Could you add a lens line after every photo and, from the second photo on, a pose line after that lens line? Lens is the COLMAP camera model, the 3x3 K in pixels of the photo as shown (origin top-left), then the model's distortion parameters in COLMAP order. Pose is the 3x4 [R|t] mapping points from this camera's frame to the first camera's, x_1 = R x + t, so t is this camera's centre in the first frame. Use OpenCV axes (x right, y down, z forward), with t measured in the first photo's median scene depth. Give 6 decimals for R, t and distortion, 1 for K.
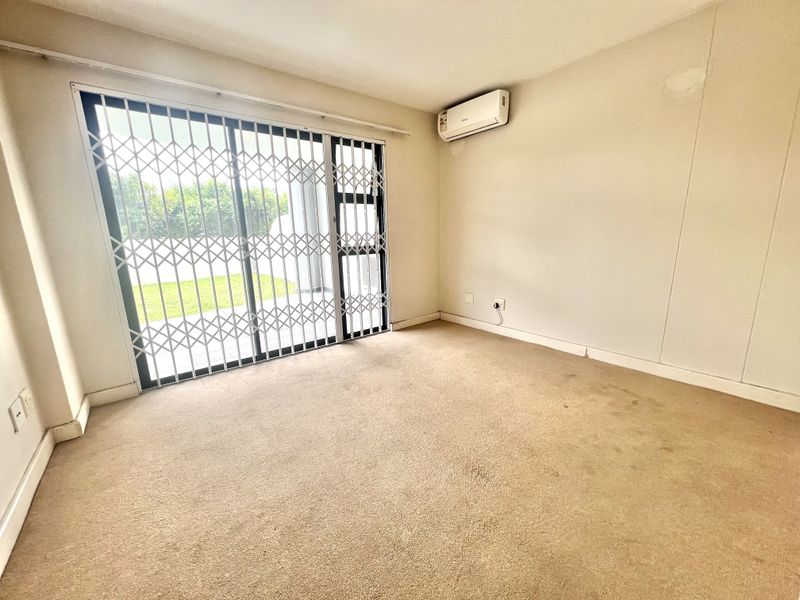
lens RADIAL K [[329.3, 0, 410.3], [0, 329.3, 299.4], [0, 0, 1]] dist [0.001618, 0.000163]
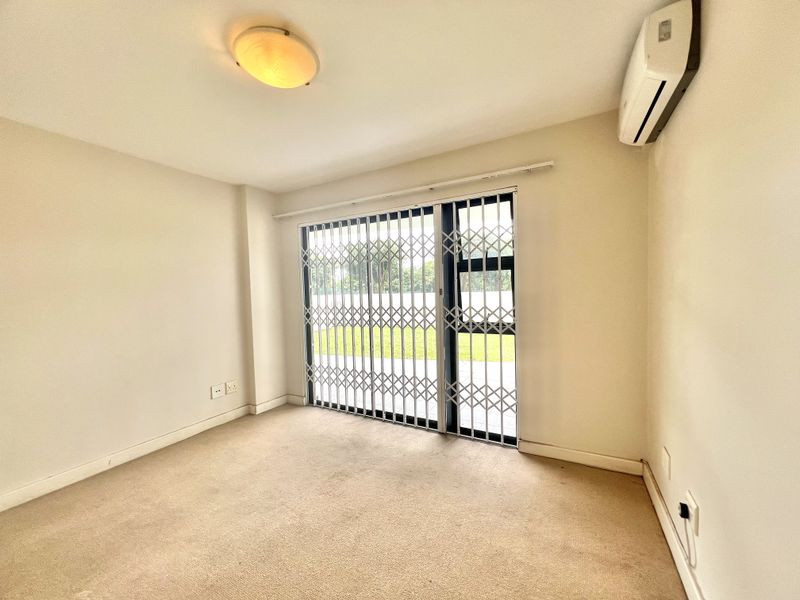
lens RADIAL K [[322.2, 0, 399.7], [0, 322.2, 302.2], [0, 0, 1]] dist [-0.001957, 0.000167]
pose [[0.359854, 0.041379, -0.932091, 0.579821], [-0.175669, 0.984154, -0.024130, -0.185121], [0.916322, 0.172423, 0.361420, 0.619286]]
